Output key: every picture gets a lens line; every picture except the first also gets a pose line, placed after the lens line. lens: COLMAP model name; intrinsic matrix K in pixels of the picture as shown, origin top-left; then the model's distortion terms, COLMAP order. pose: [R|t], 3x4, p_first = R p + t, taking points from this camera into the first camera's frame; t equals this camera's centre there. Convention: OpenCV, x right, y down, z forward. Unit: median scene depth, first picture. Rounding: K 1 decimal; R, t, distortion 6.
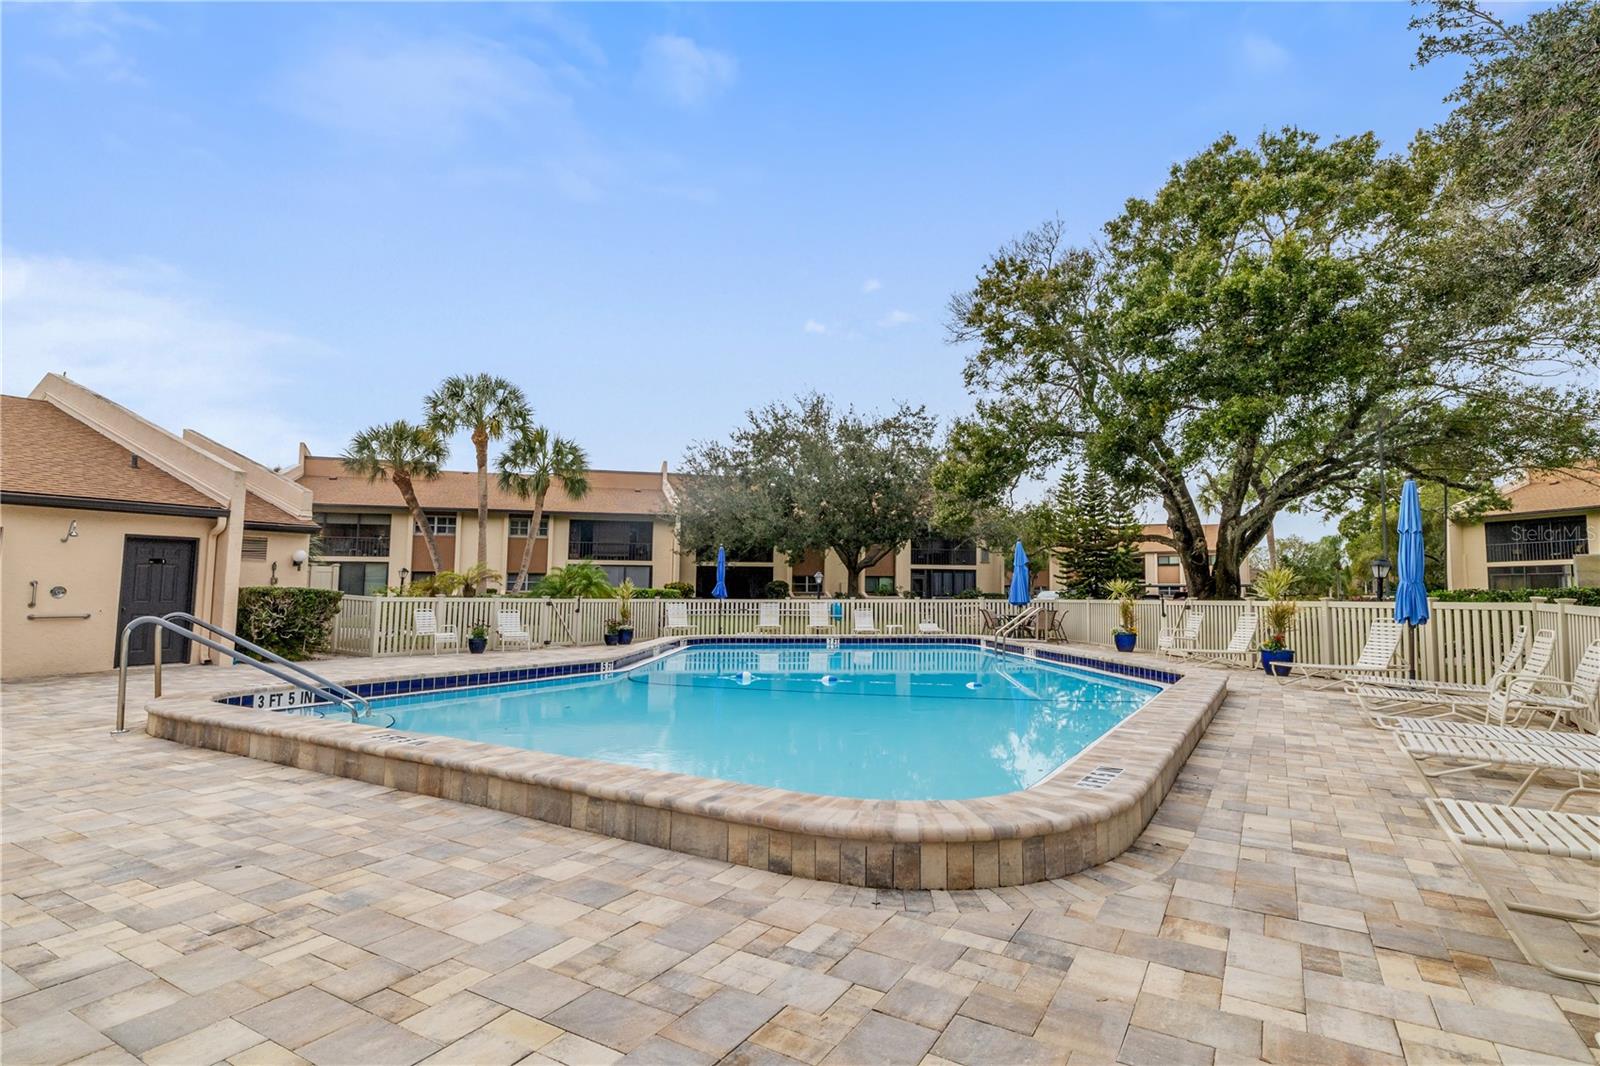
lens RADIAL K [[798.8, 0, 800.0], [0, 798.8, 533.0], [0, 0, 1]] dist [0.000977, 0.000606]
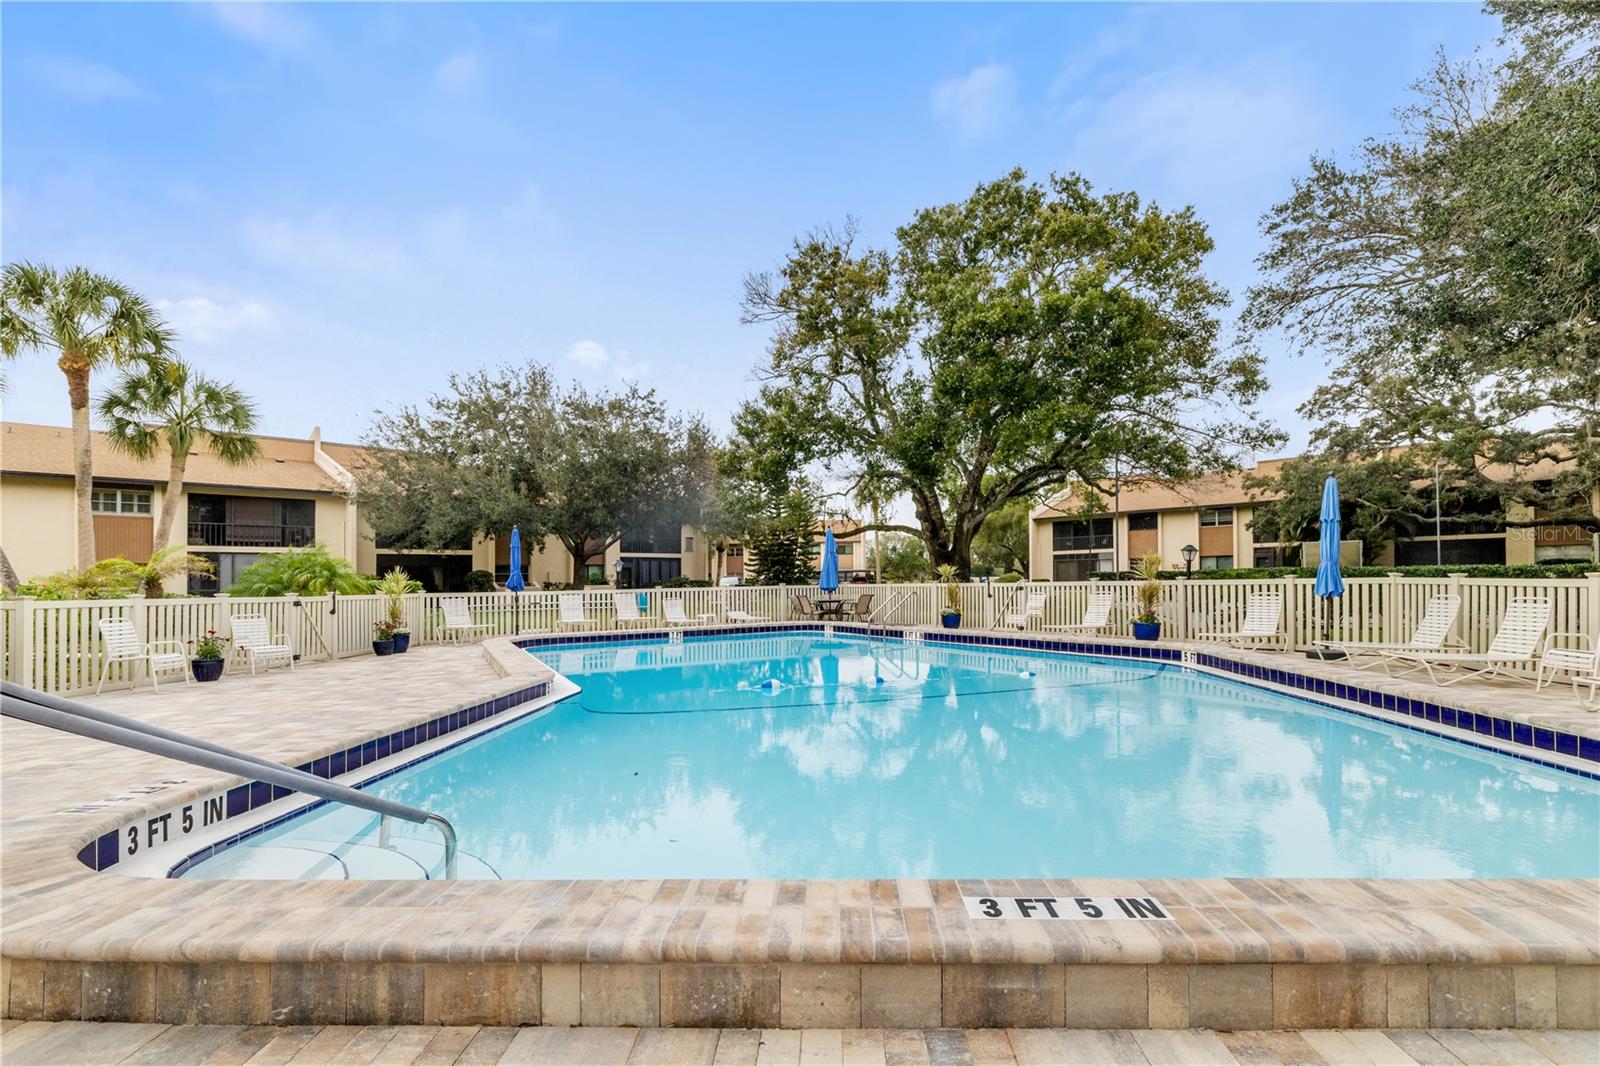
lens RADIAL K [[739.2, 0, 802.0], [0, 739.2, 578.5], [0, 0, 1]] dist [-0.004221, -0.000375]
pose [[0.875594, -0.015893, 0.482786, -0.162967], [-0.018718, 0.997592, 0.066787, 0.009174], [-0.482685, -0.067515, 0.873188, 0.141099]]
